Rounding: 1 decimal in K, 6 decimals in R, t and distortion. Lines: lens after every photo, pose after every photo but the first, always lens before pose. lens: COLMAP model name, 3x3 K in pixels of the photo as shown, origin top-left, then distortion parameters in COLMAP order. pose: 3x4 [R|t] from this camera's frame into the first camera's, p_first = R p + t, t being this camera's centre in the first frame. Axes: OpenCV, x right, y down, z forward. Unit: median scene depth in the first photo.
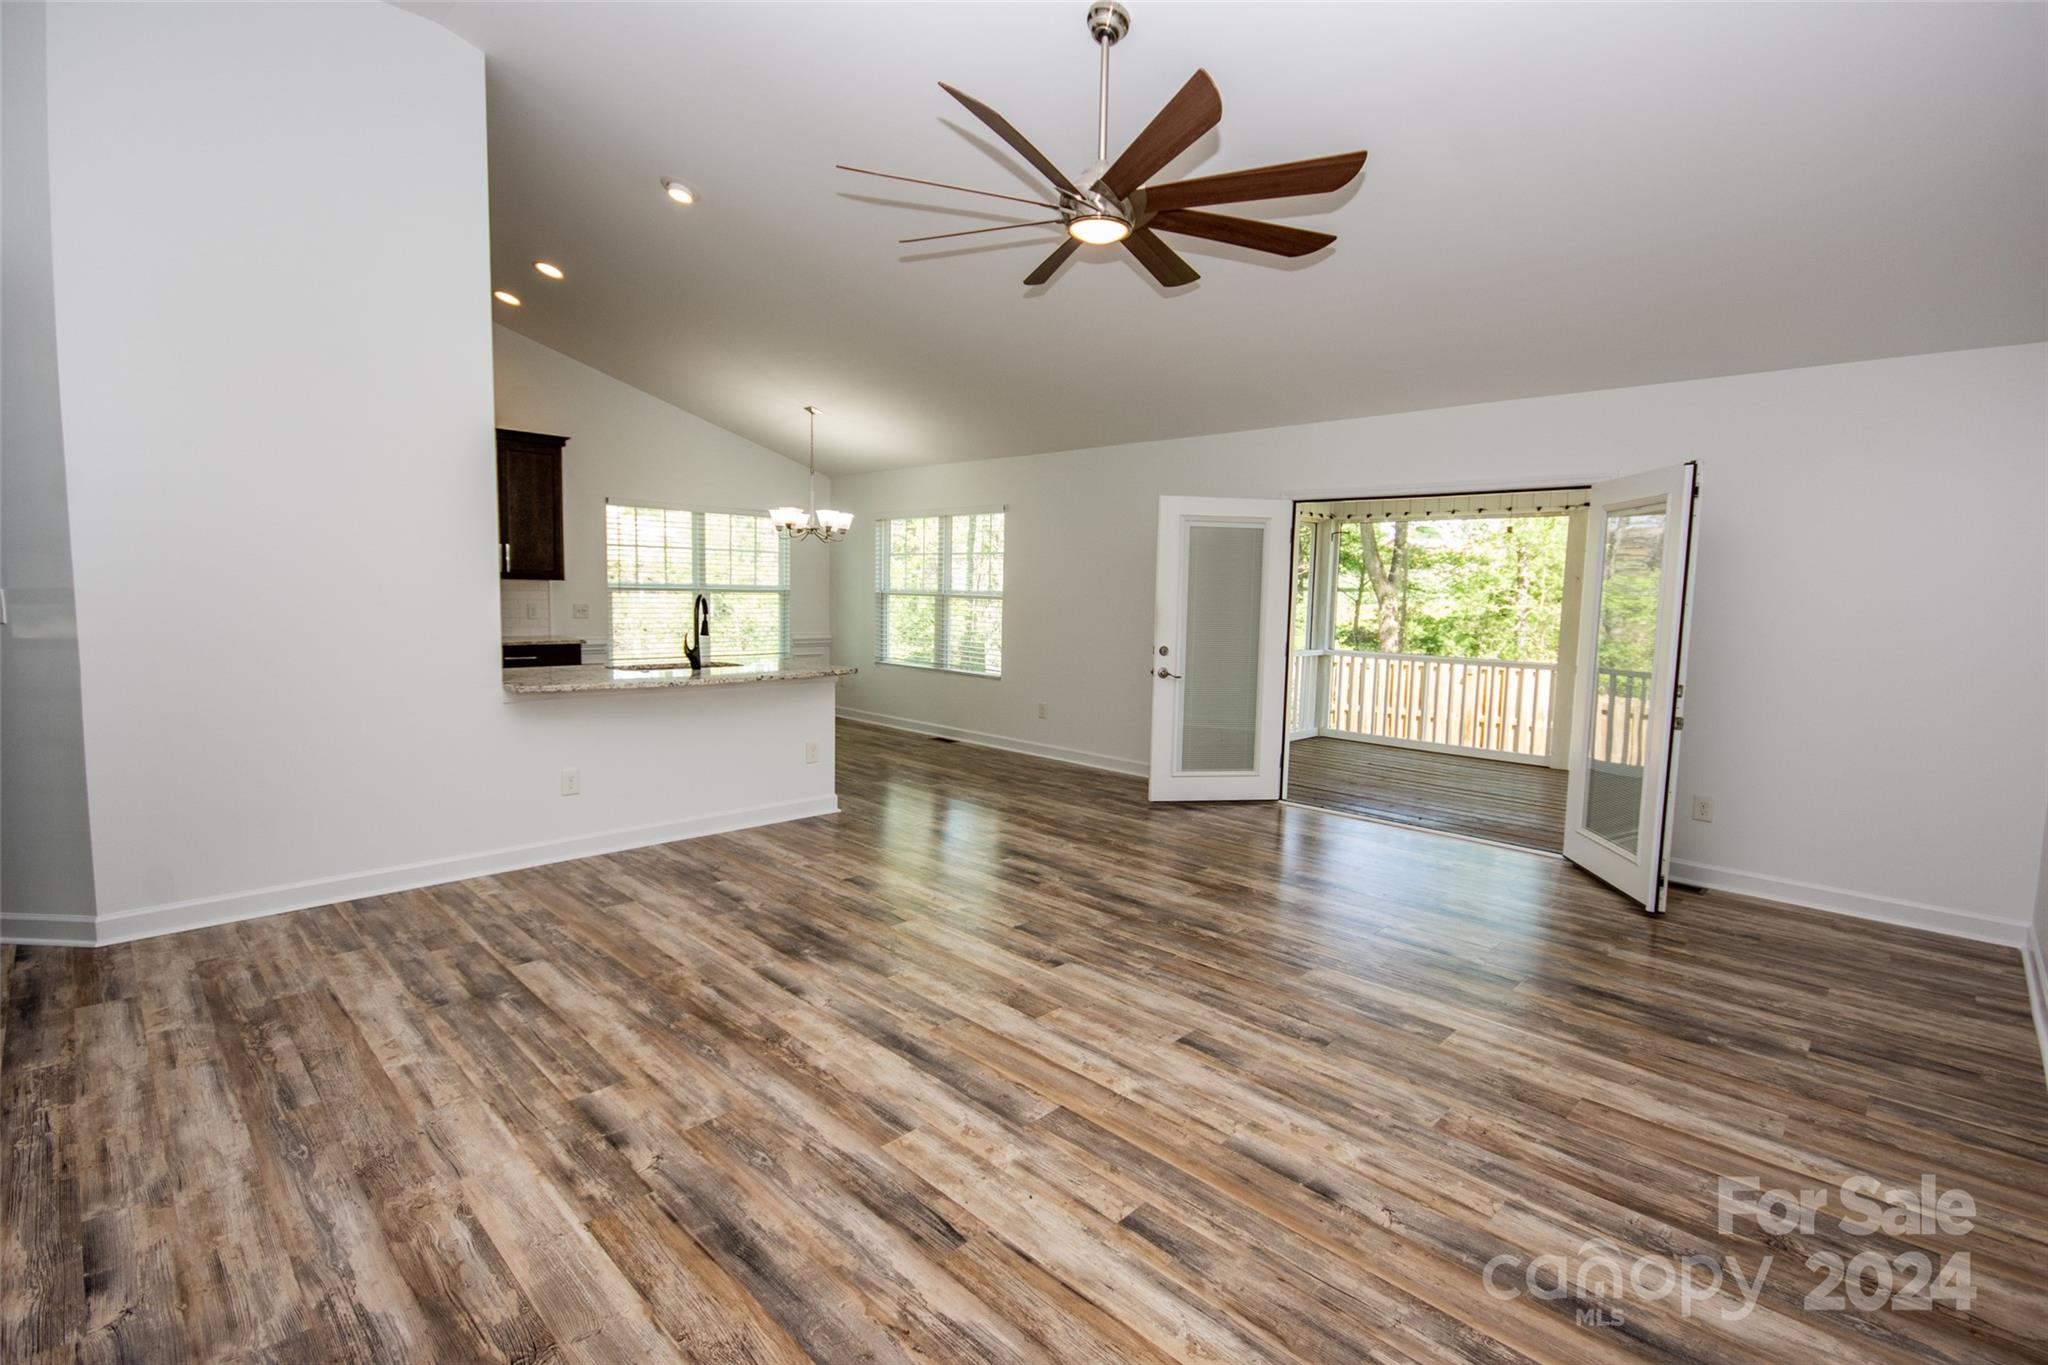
lens RADIAL K [[939.8, 0, 1038.5], [0, 939.8, 674.9], [0, 0, 1]] dist [0.006353, -0.012417]
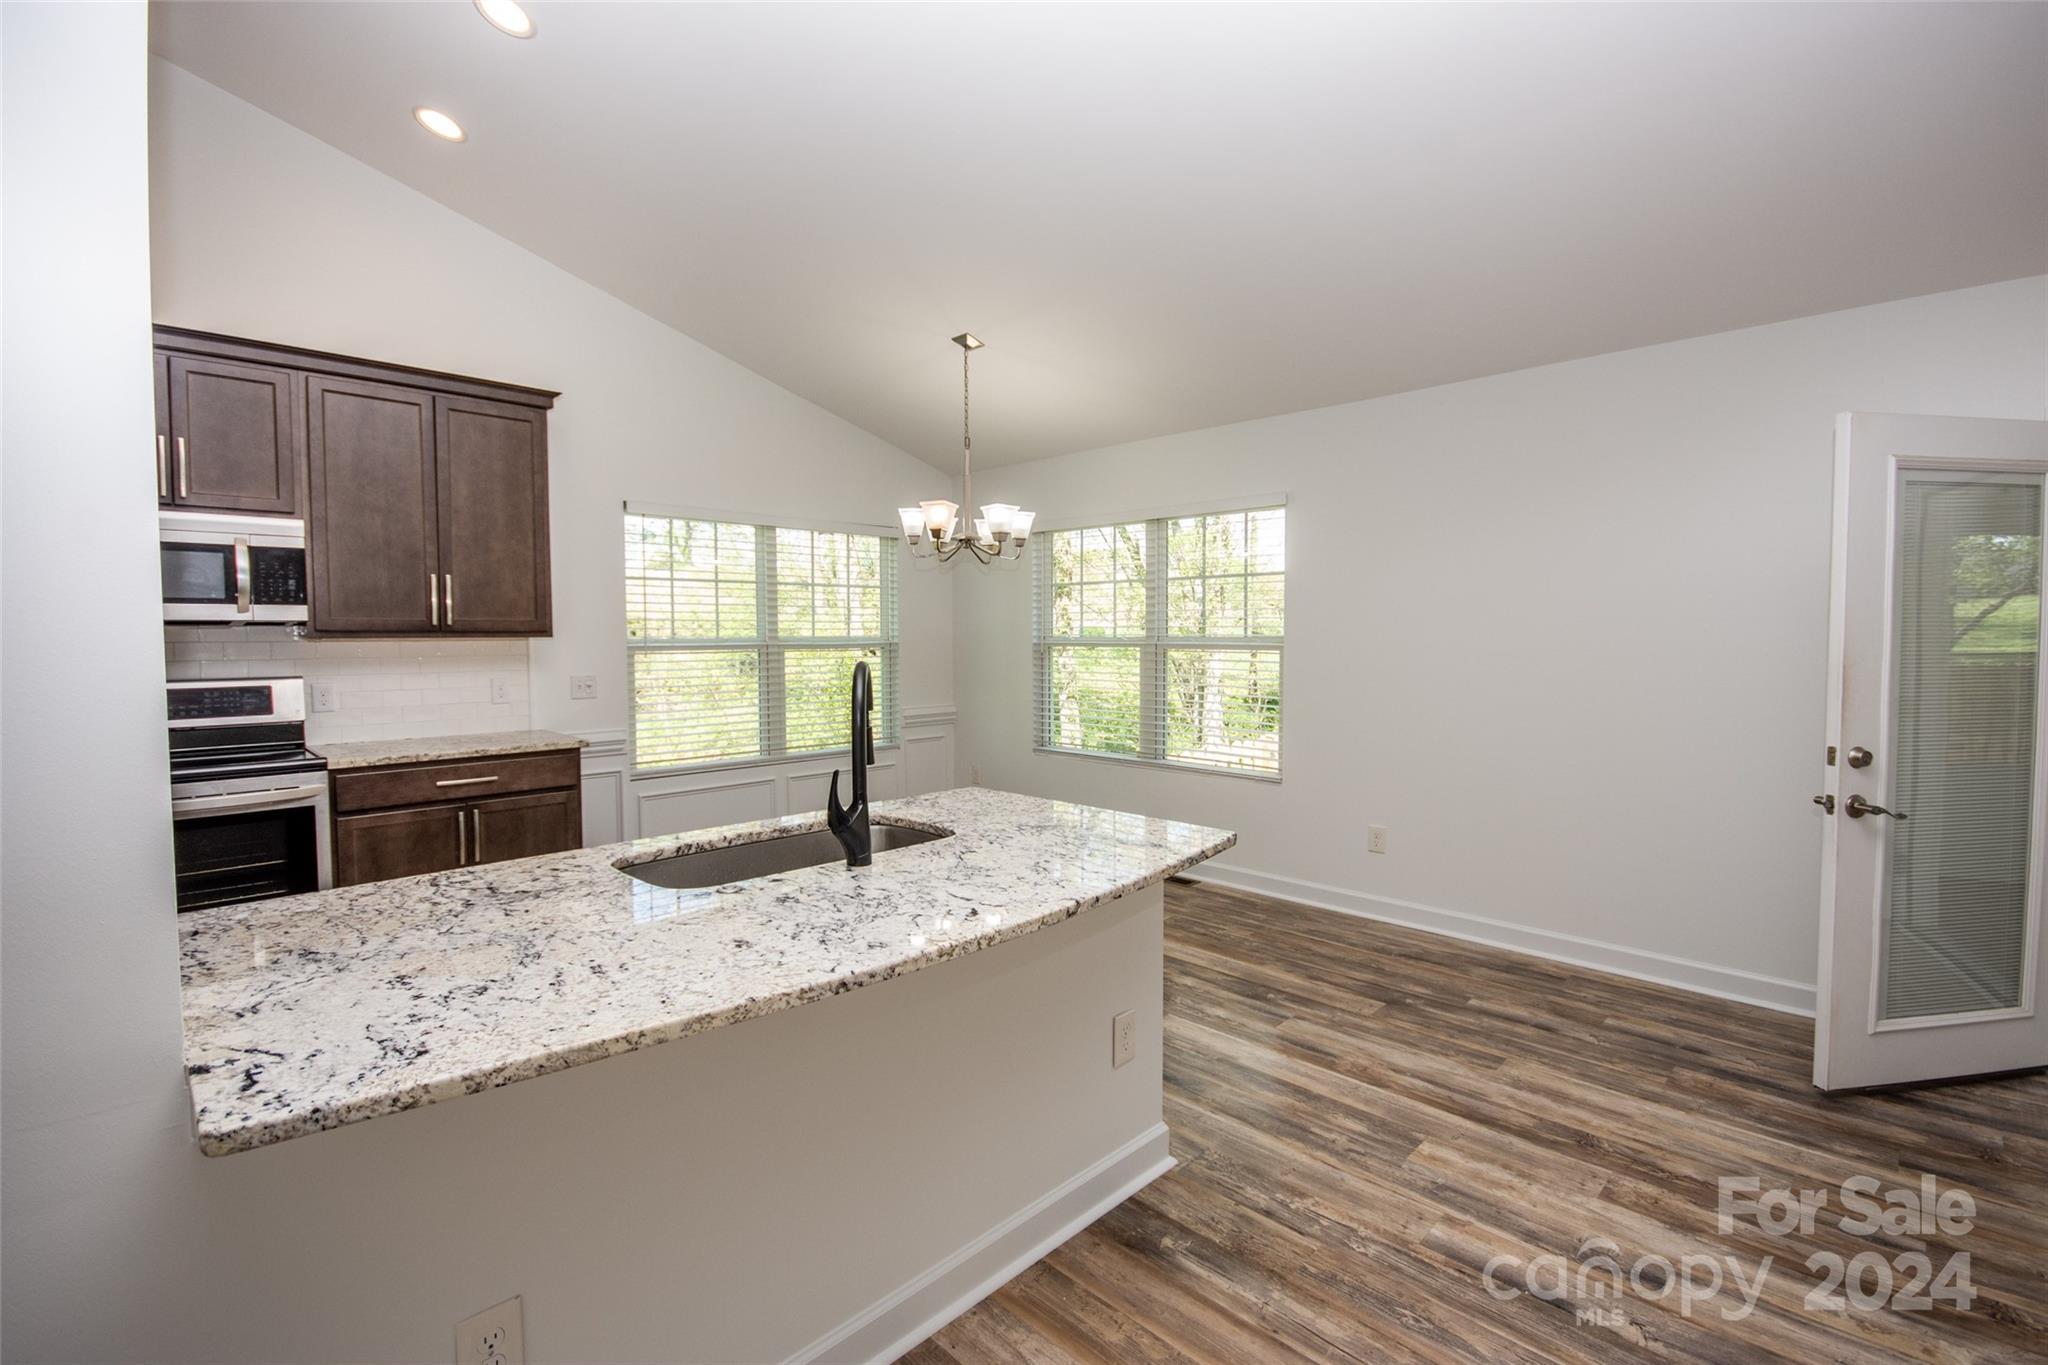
lens RADIAL K [[939.8, 0, 1038.5], [0, 939.8, 674.9], [0, 0, 1]] dist [0.006353, -0.012417]
pose [[0.999498, -0.025990, -0.018120, -0.472952], [0.025114, 0.998580, -0.046980, -0.101844], [0.019316, 0.046501, 0.998731, 1.037838]]
